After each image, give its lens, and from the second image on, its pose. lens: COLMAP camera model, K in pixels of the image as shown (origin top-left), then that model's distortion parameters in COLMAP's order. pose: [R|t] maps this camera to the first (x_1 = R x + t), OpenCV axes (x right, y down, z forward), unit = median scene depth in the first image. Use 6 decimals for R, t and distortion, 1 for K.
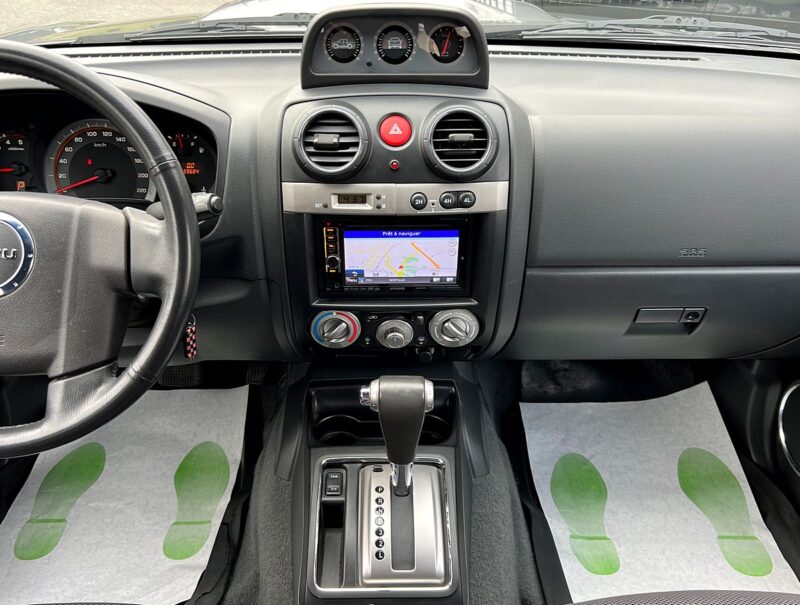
lens RADIAL K [[718.9, 0, 383.2], [0, 718.9, 309.7], [0, 0, 1]] dist [0.057697, -0.112065]
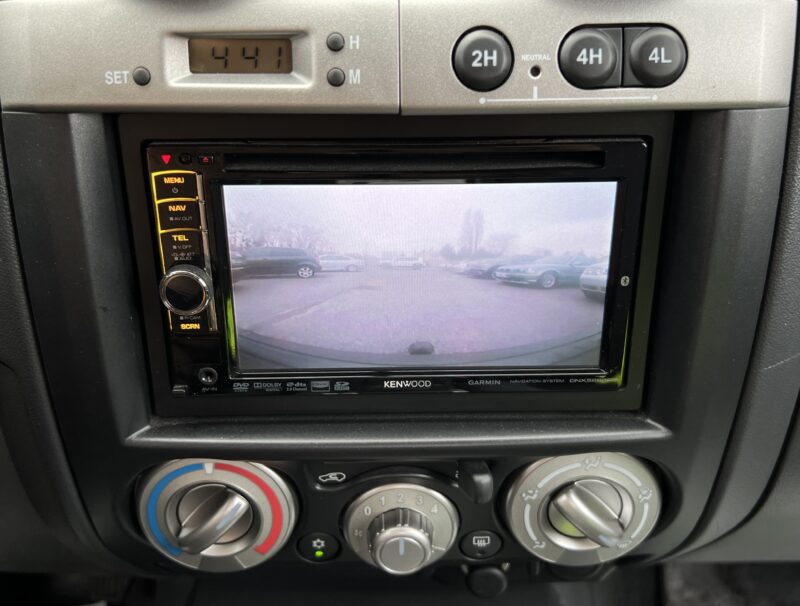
lens RADIAL K [[908.8, 0, 403.0], [0, 908.8, 302.0], [0, 0, 1]] dist [0.062429, 0.000000]
pose [[0.999921, -0.003186, 0.012159, 0.012746], [0.004840, 0.990348, -0.138519, -0.010316], [-0.011601, 0.138567, 0.990285, 0.596760]]
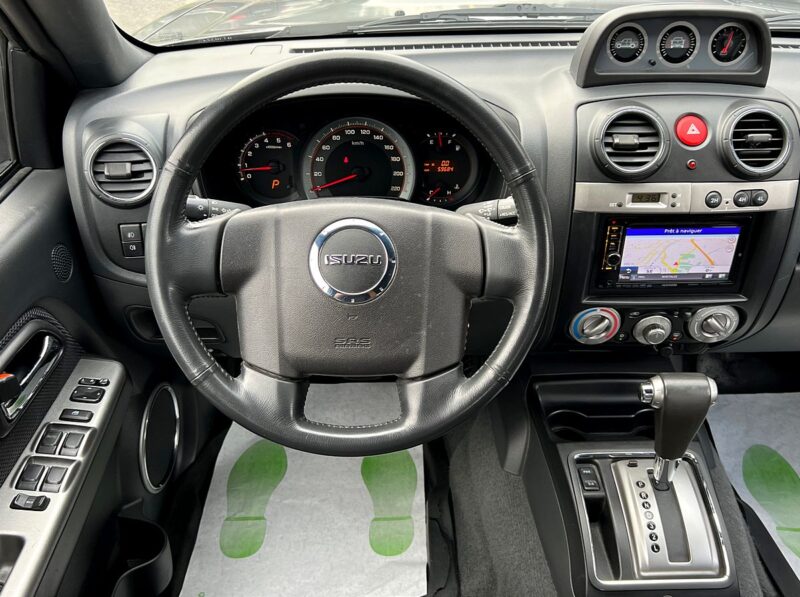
lens RADIAL K [[768.1, 0, 407.0], [0, 768.1, 301.7], [0, 0, 1]] dist [0.009698, 0.000000]
pose [[0.999841, -0.008009, 0.015934, -0.355784], [0.007791, 0.999876, 0.013690, -0.023180], [-0.016042, -0.013564, 0.999779, -0.067232]]
